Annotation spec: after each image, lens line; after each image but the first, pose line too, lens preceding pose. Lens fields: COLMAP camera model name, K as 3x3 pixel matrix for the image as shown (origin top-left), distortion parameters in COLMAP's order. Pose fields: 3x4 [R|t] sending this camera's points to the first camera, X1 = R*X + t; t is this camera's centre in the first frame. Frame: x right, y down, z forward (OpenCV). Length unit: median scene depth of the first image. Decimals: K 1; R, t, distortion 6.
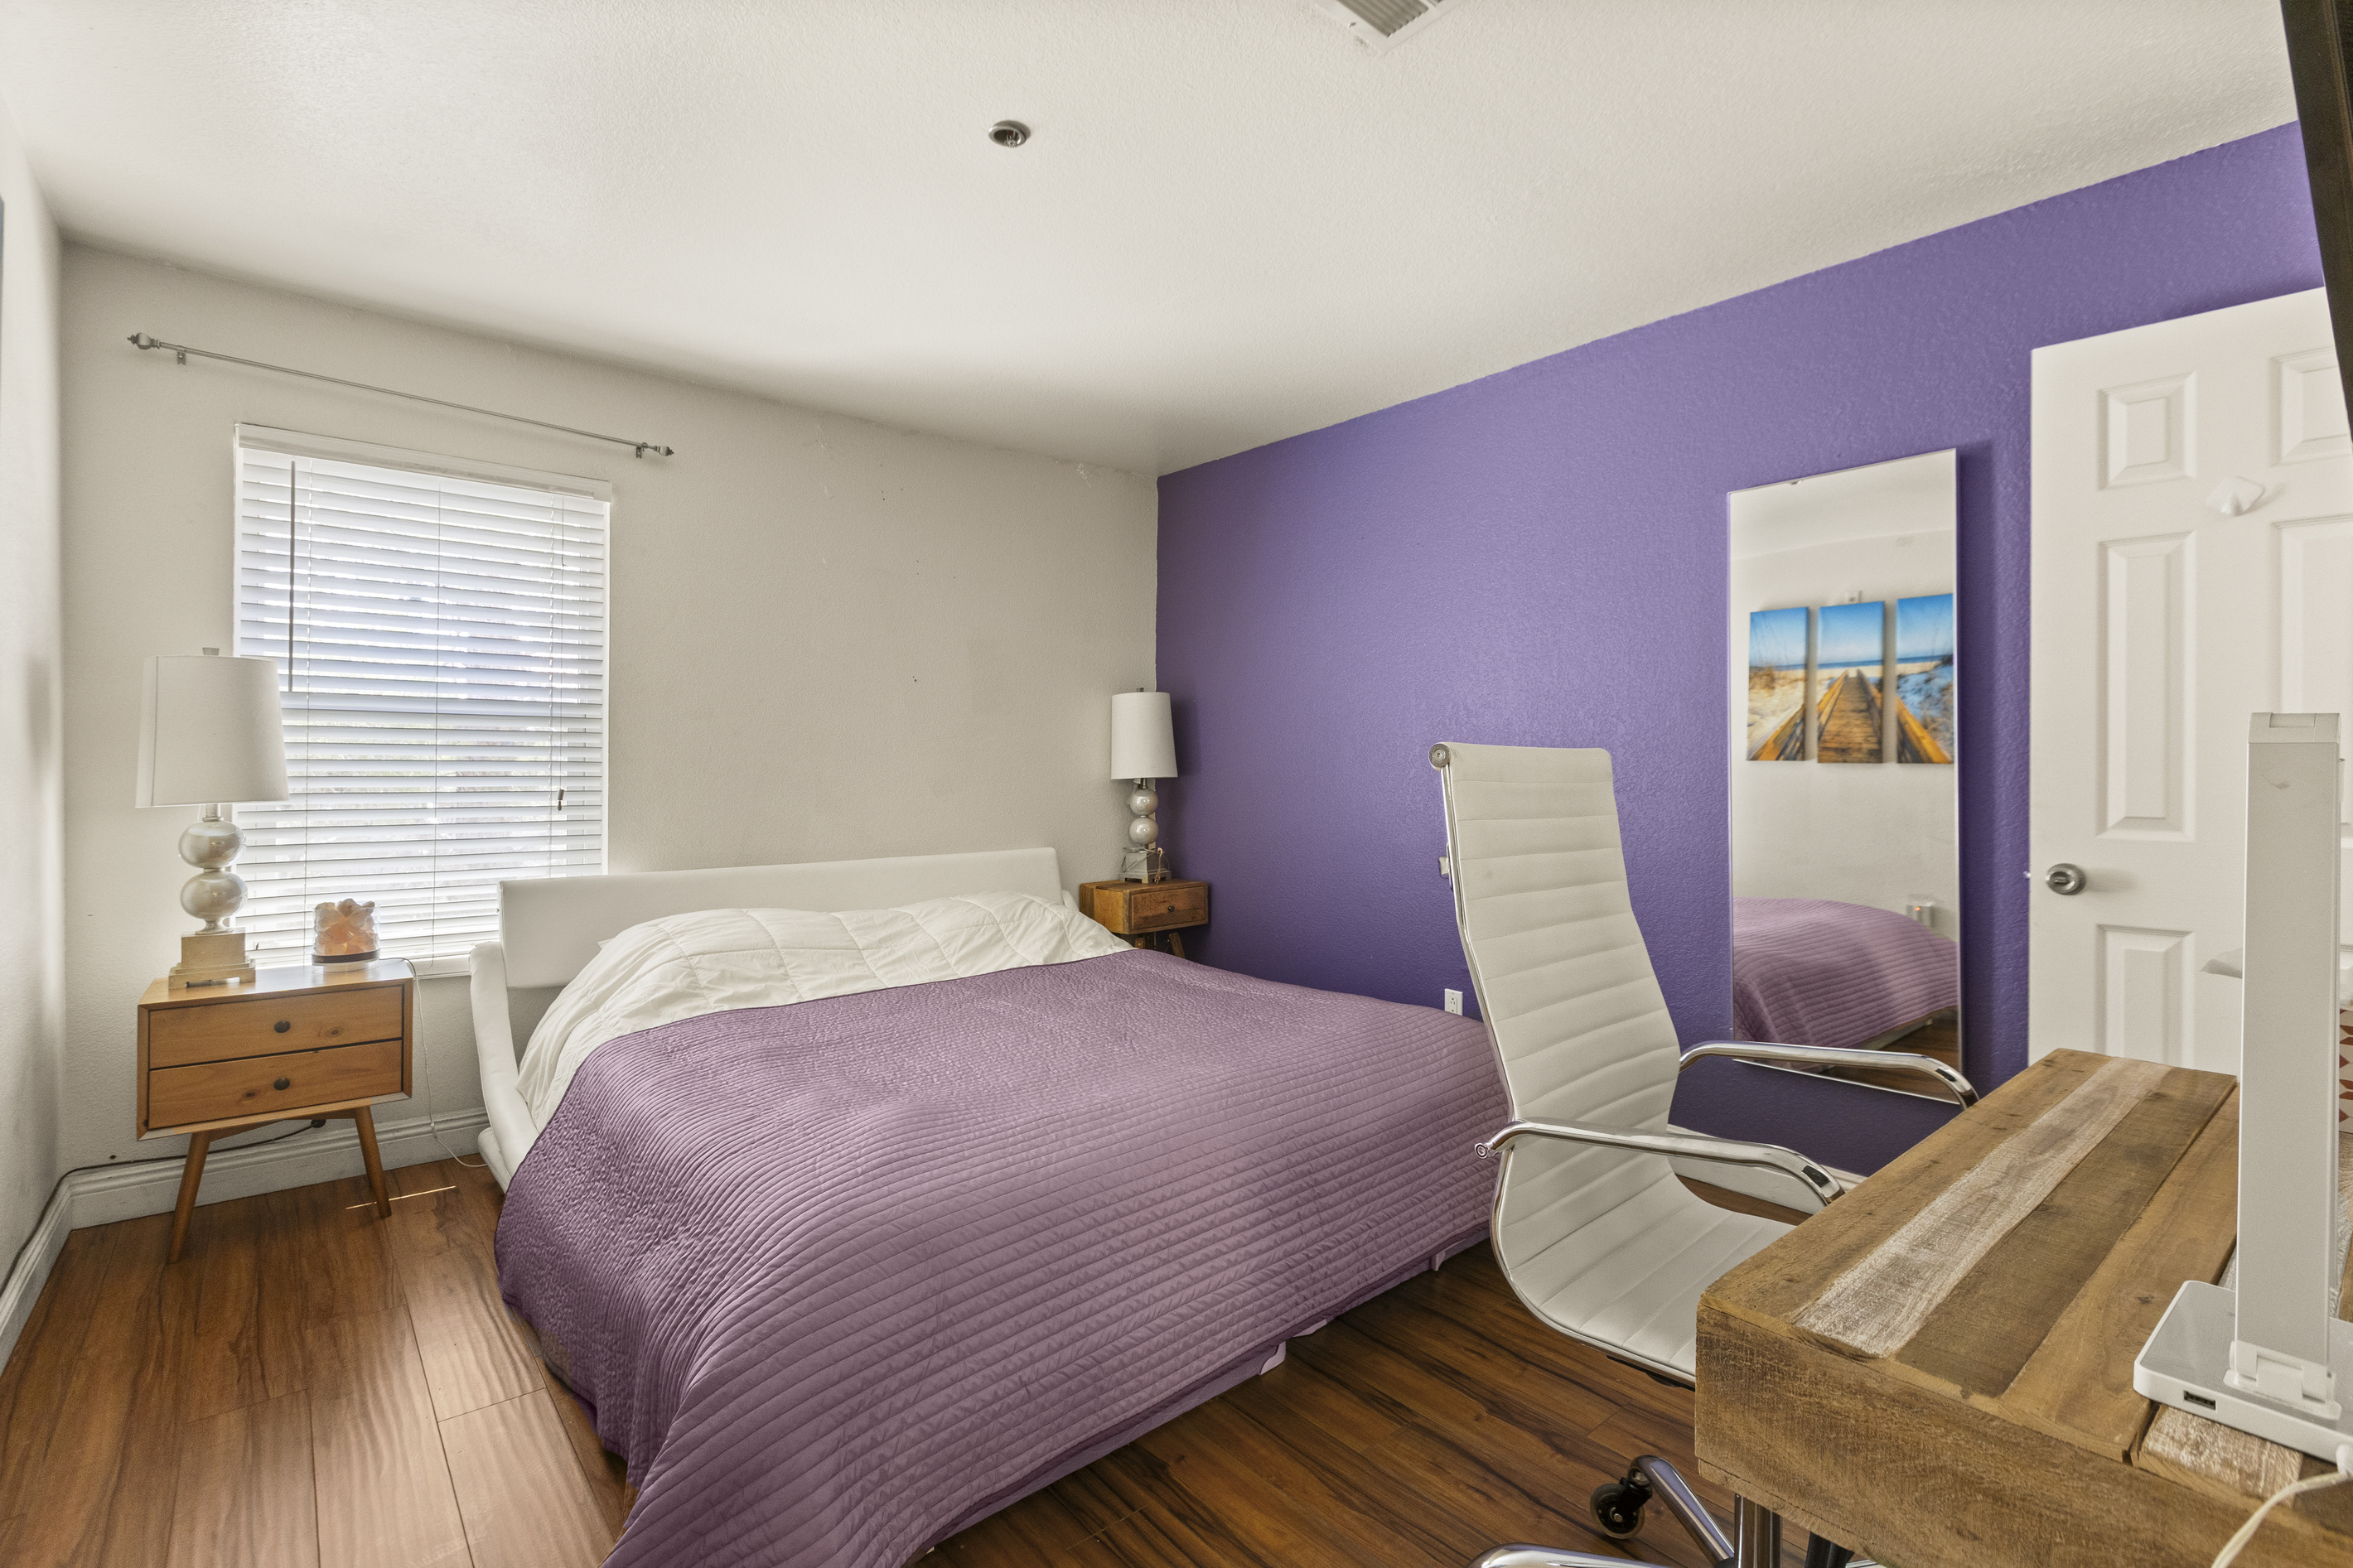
lens RADIAL K [[1042.7, 0, 1177.4], [0, 1042.7, 763.2], [0, 0, 1]] dist [-0.015383, -0.000527]
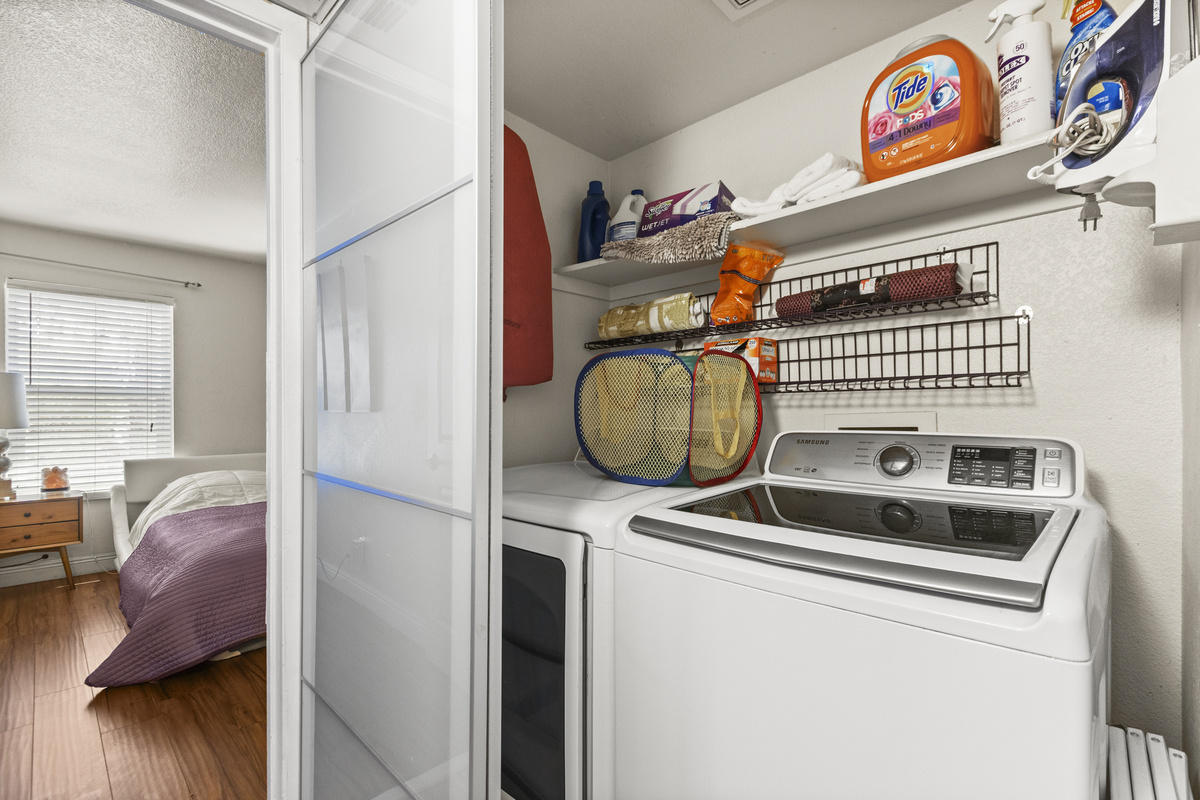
lens RADIAL K [[531.8, 0, 599.8], [0, 531.8, 411.8], [0, 0, 1]] dist [-0.015383, -0.000527]
pose [[0.994645, -0.005605, 0.103195, 0.387896], [0.004862, 0.999960, 0.007450, -0.006390], [-0.103233, -0.006908, 0.994633, -0.408305]]
